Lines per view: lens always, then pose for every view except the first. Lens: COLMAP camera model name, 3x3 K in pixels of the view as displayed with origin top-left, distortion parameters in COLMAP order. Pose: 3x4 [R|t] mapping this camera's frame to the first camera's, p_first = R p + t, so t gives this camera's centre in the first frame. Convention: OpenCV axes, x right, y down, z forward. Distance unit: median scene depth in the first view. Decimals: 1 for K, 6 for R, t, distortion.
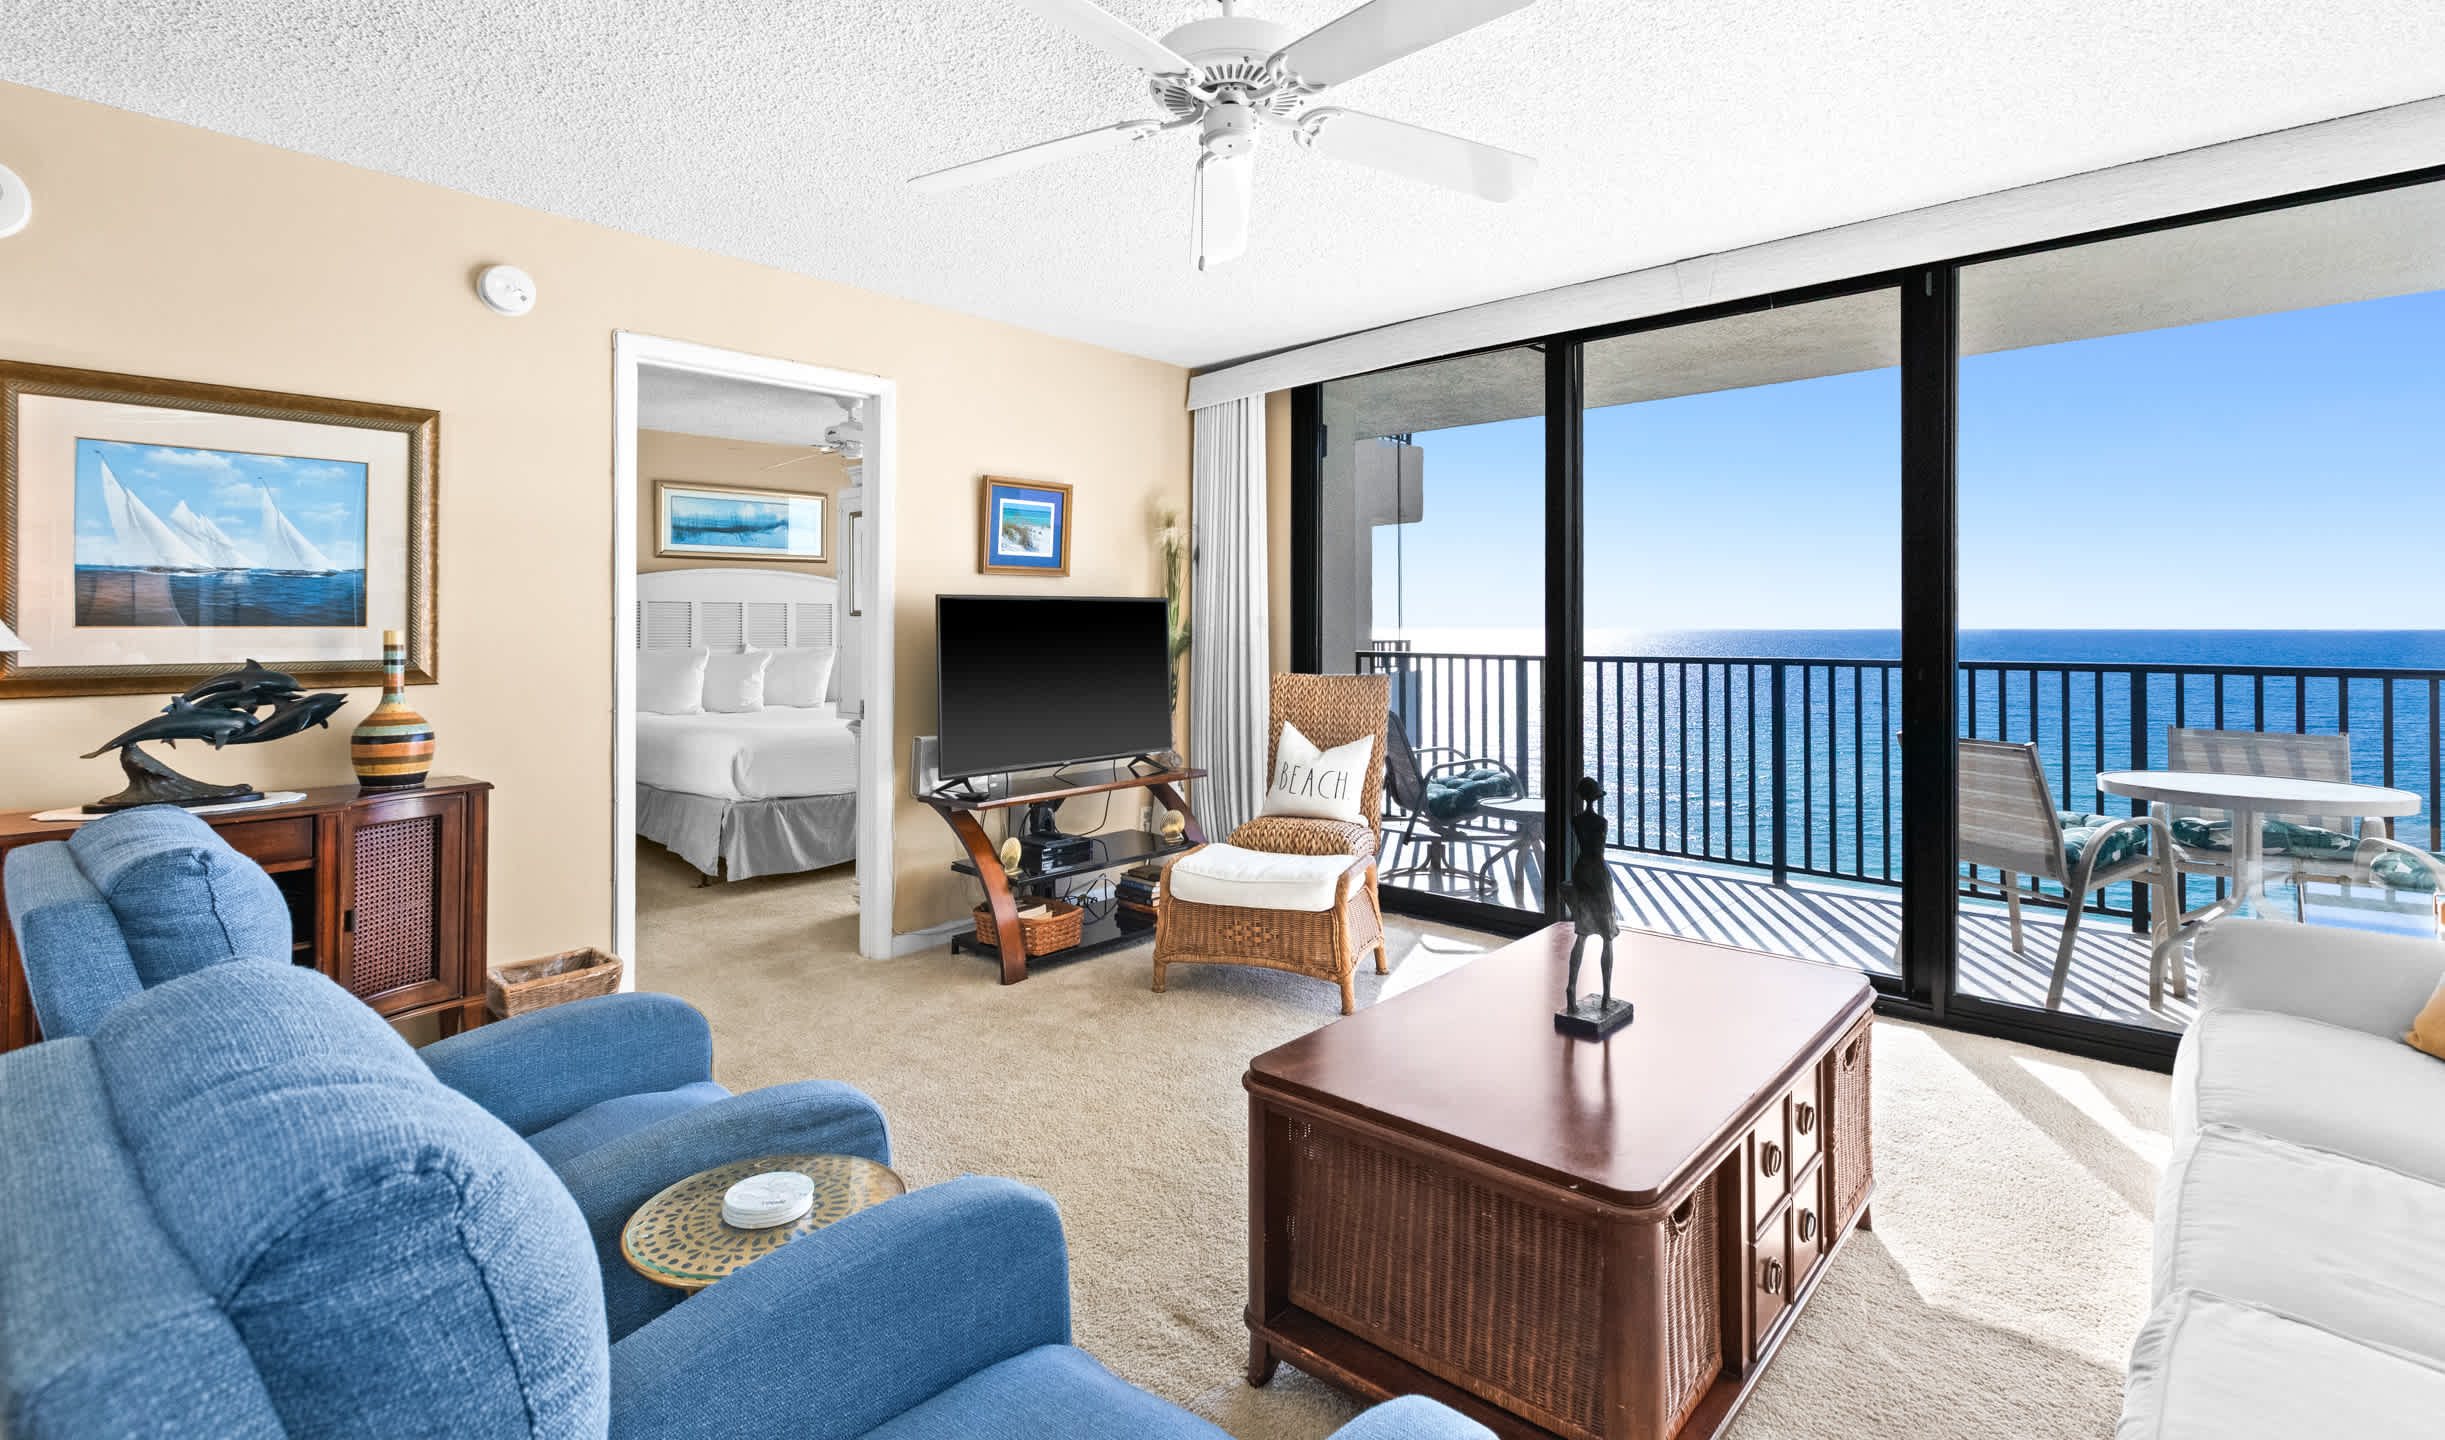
lens RADIAL K [[1132.1, 0, 1273.6], [0, 1132.1, 695.0], [0, 0, 1]] dist [-0.000130, 0.000049]
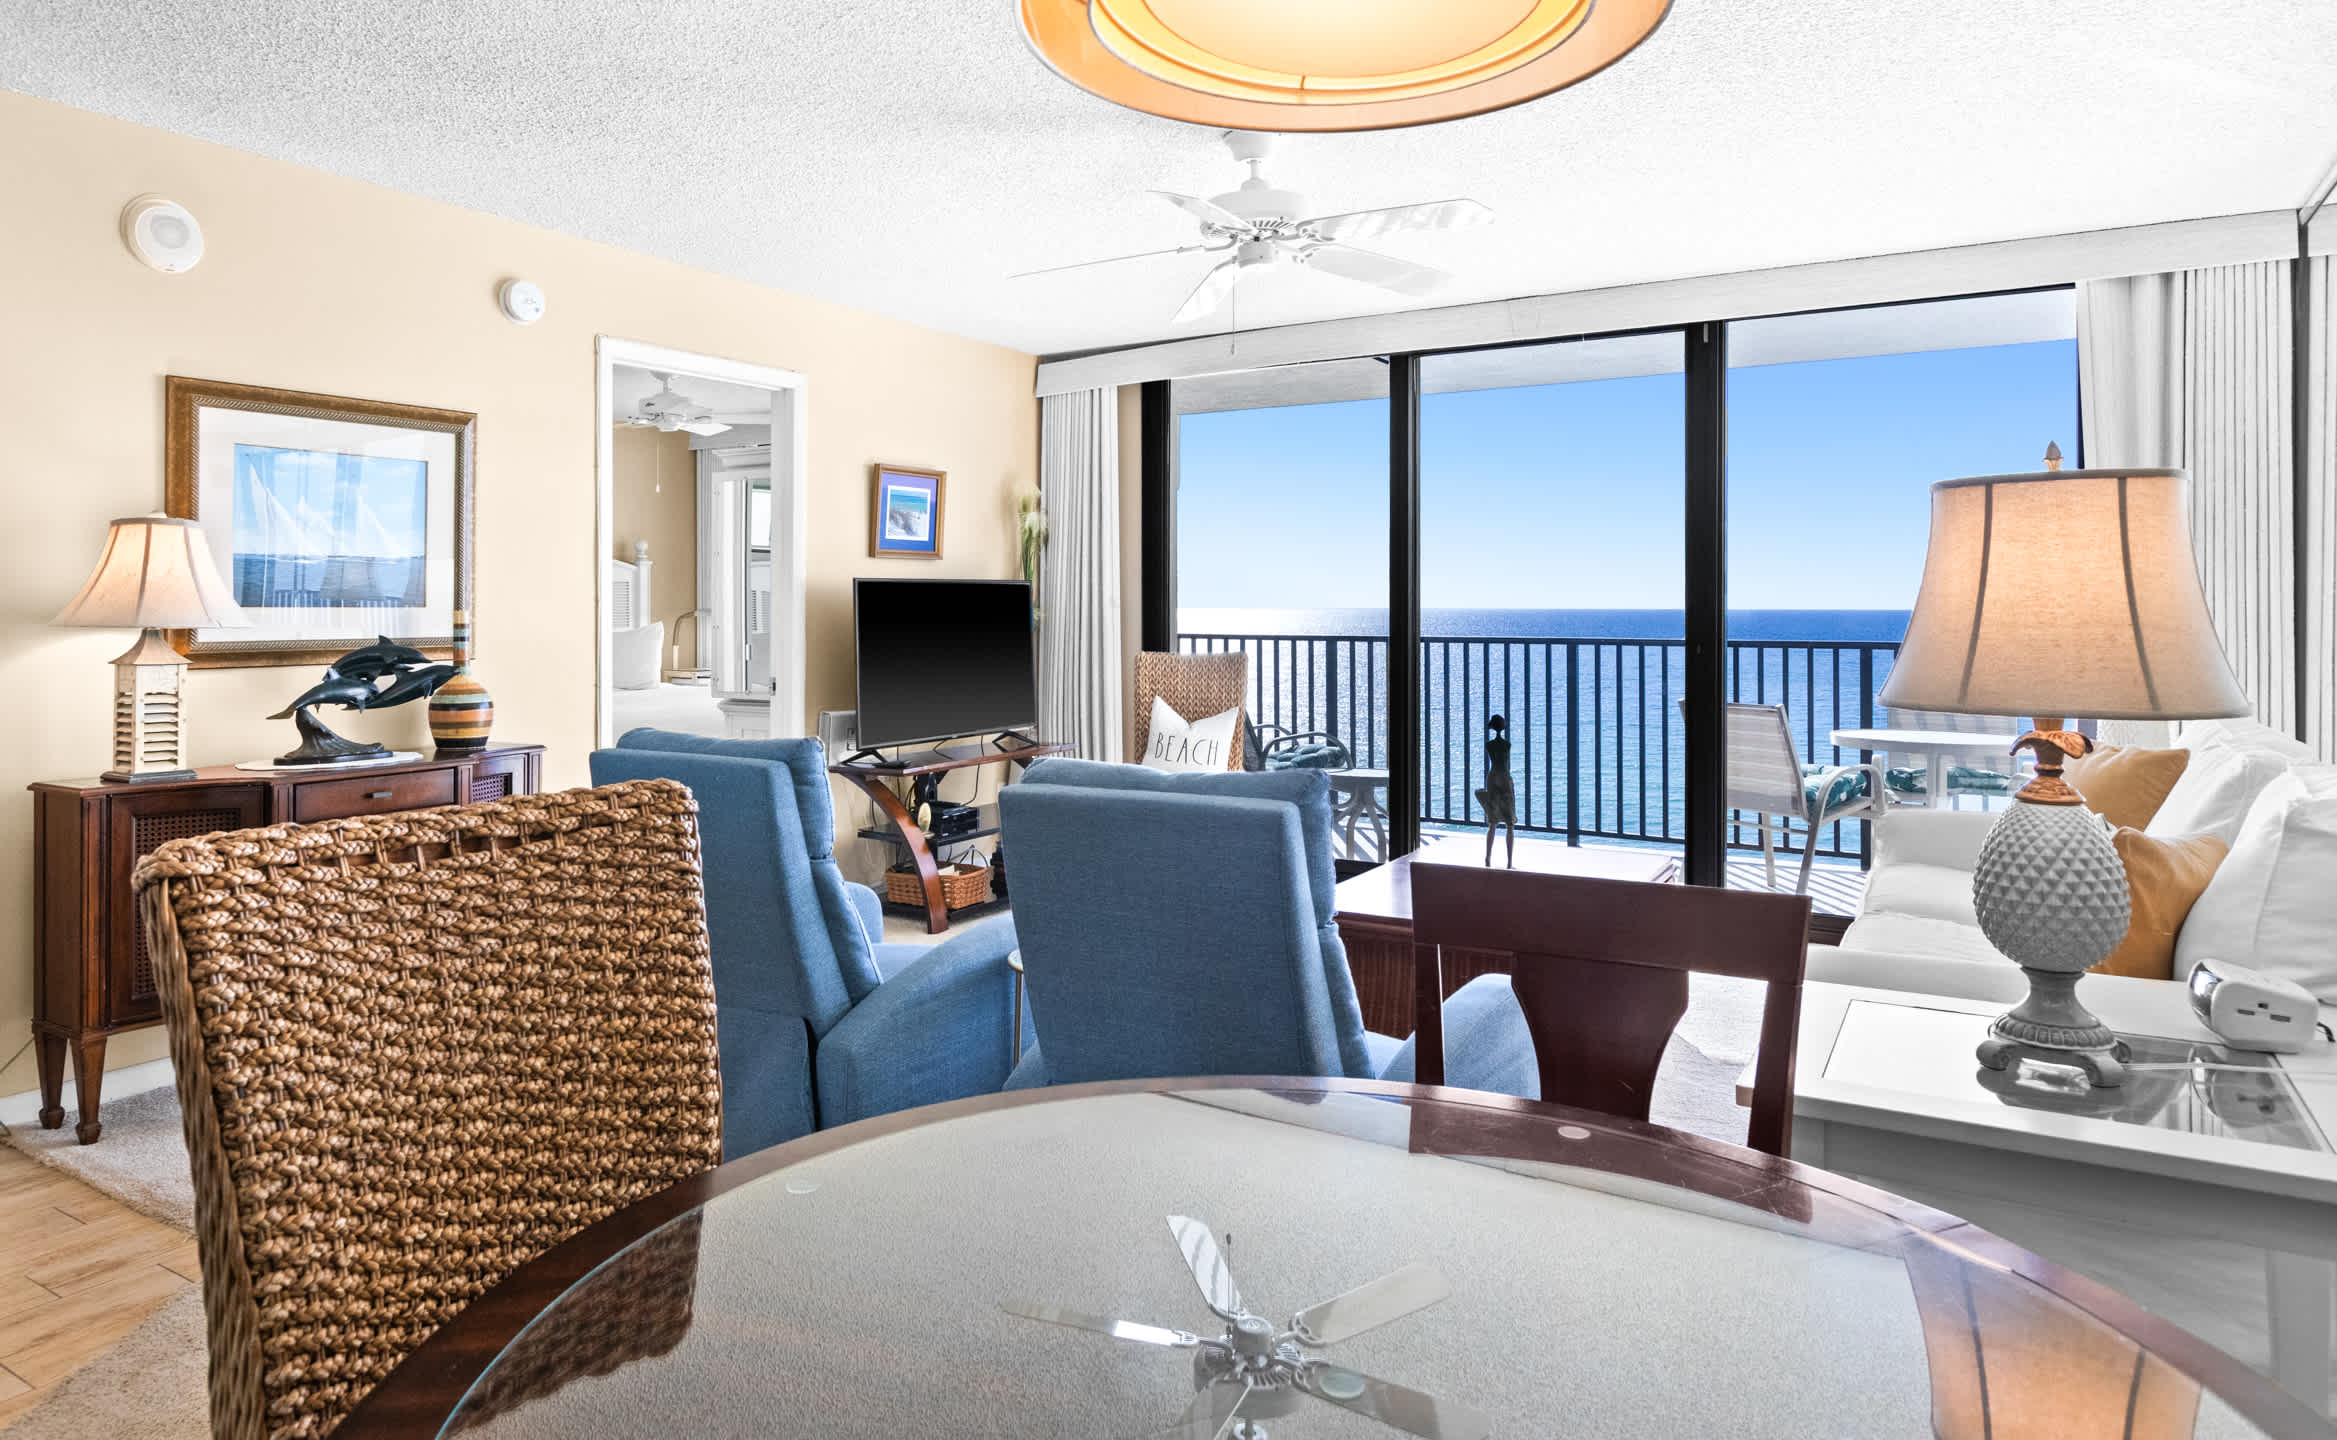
lens RADIAL K [[1405.5, 0, 1168.5], [0, 1405.5, 720.0], [0, 0, 1]] dist [-0.000307, -0.000207]
pose [[0.985342, -0.010409, 0.170271, -0.223192], [0.006685, 0.999726, 0.022432, 0.017471], [-0.170457, -0.020965, 0.985142, -0.353701]]
